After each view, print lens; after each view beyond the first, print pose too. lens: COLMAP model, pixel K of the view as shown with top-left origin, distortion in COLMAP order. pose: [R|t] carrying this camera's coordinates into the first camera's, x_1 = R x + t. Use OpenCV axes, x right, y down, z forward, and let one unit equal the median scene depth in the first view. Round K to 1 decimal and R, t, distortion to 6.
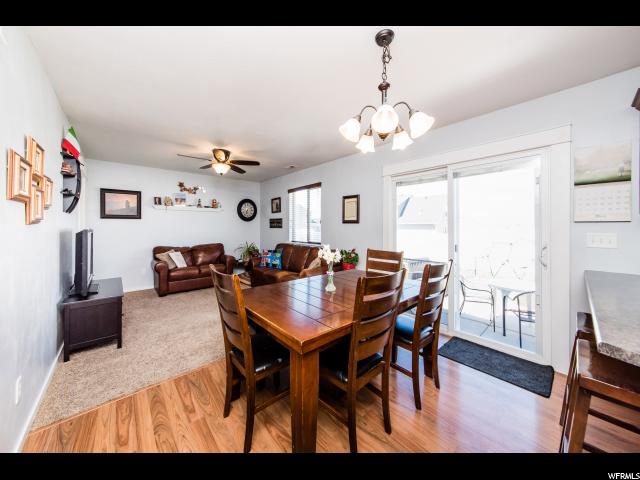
lens RADIAL K [[248.7, 0, 302.8], [0, 248.7, 226.4], [0, 0, 1]] dist [-0.003601, -0.000203]
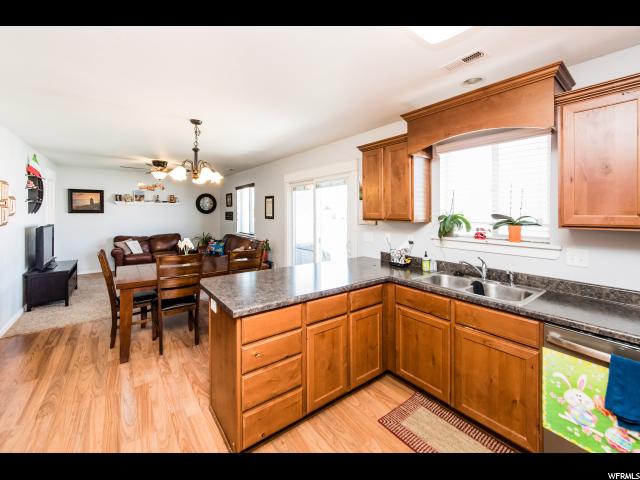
lens RADIAL K [[263.9, 0, 303.5], [0, 263.9, 216.0], [0, 0, 1]] dist [-0.006525, 0.000156]
pose [[0.999898, 0.008451, -0.011527, 0.335851], [-0.008376, 0.999943, 0.006611, -0.031810], [0.011582, -0.006514, 0.999912, -0.264188]]
